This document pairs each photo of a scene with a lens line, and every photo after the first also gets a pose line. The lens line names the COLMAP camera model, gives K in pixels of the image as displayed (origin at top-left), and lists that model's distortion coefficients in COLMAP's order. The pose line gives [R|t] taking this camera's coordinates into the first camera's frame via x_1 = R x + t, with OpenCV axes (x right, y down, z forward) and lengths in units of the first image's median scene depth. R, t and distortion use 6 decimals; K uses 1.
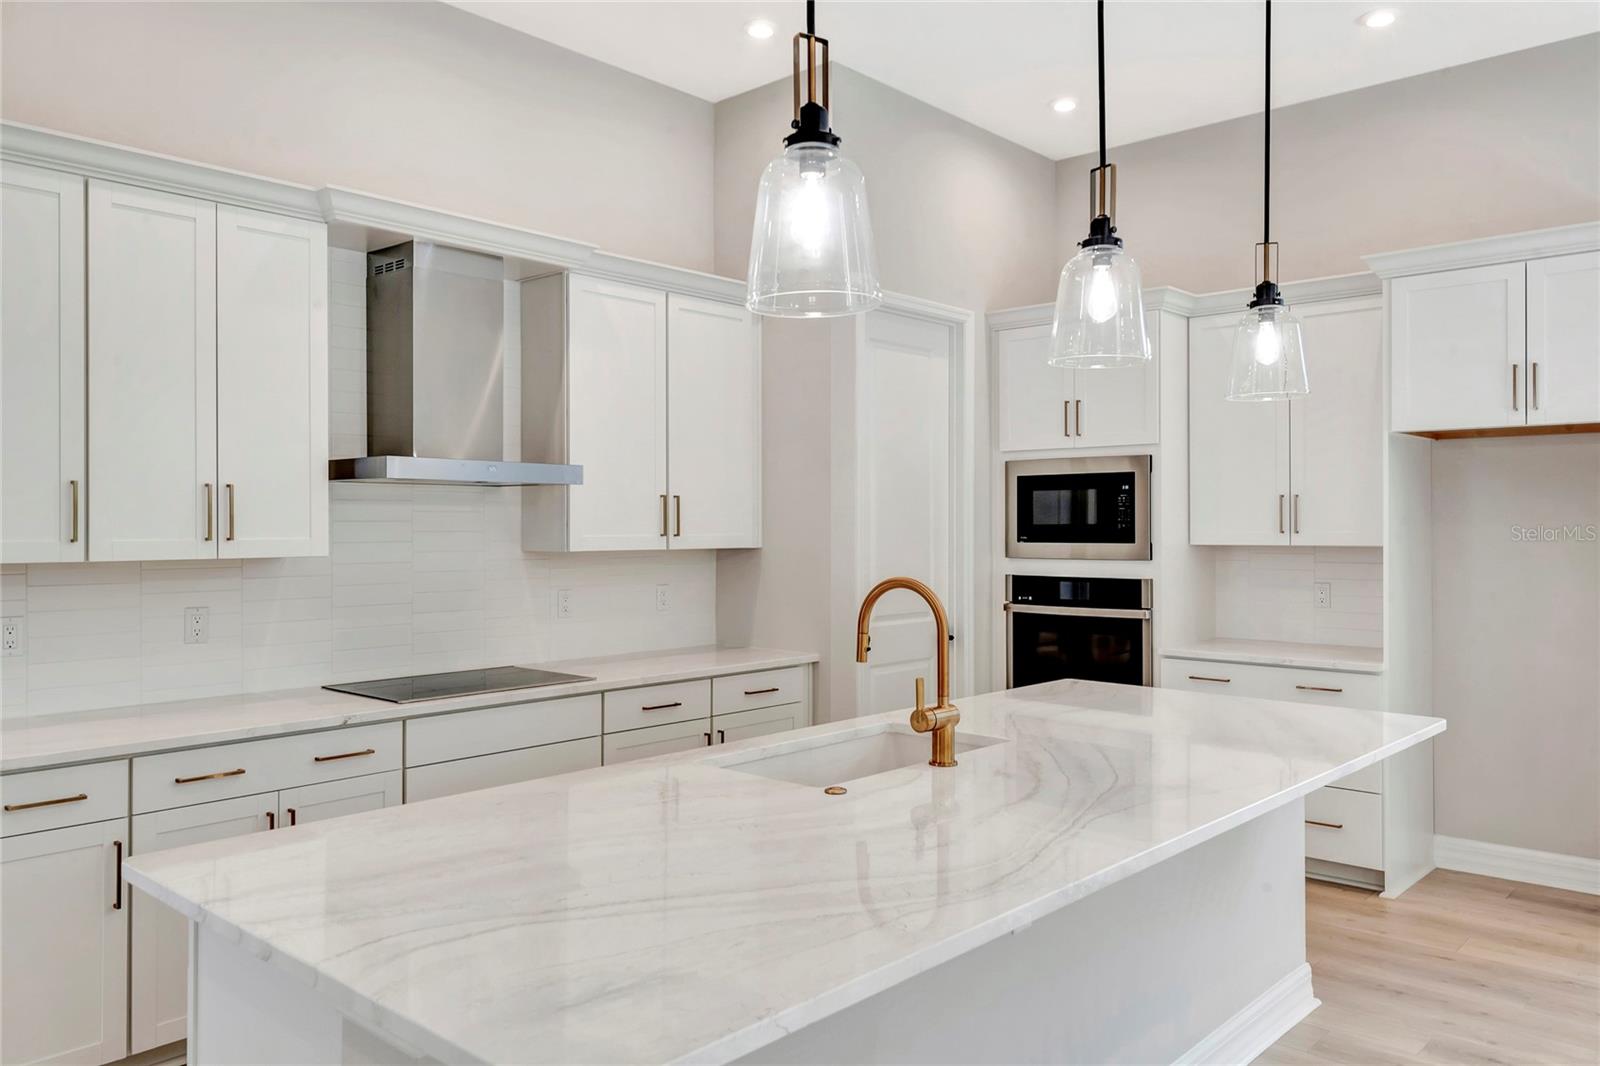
lens RADIAL K [[1187.9, 0, 805.9], [0, 1187.9, 524.9], [0, 0, 1]] dist [0.011615, -0.002010]
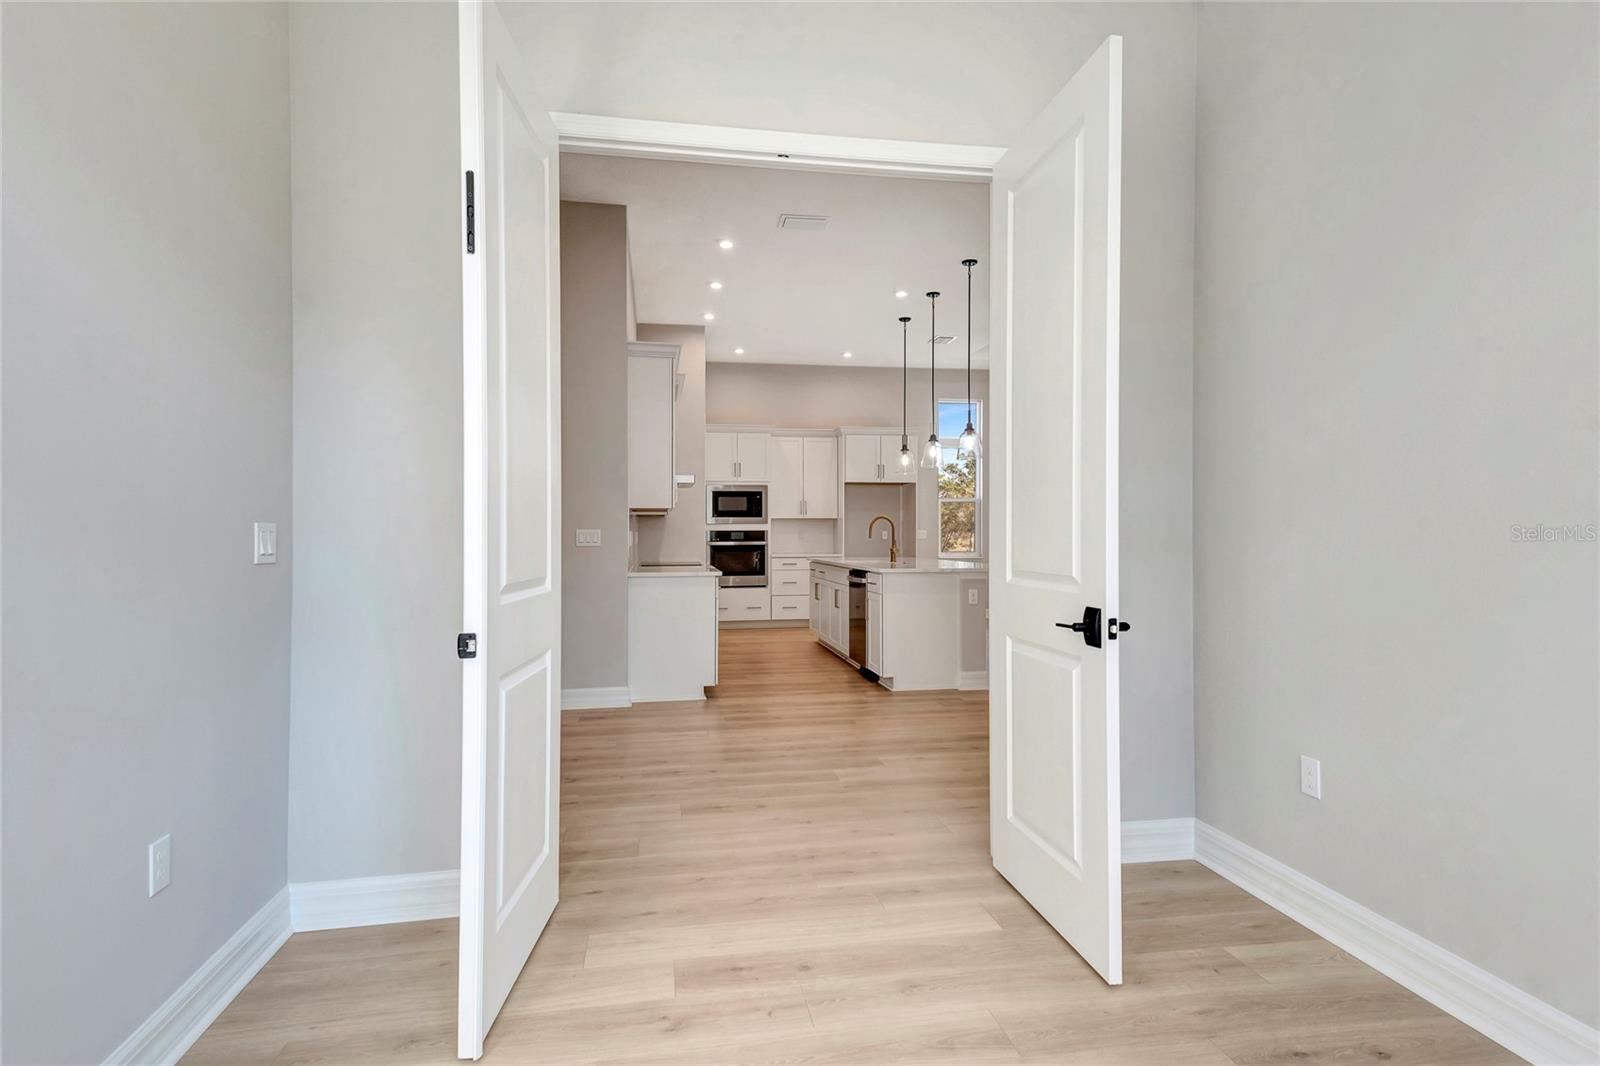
lens RADIAL K [[845.4, 0, 806.0], [0, 845.4, 532.9], [0, 0, 1]] dist [0.040610, -0.005869]
pose [[0.605084, -0.000914, 0.796161, -1.451406], [0.002951, 0.999995, -0.001095, 0.064396], [-0.796156, 0.003012, 0.605084, -0.313253]]
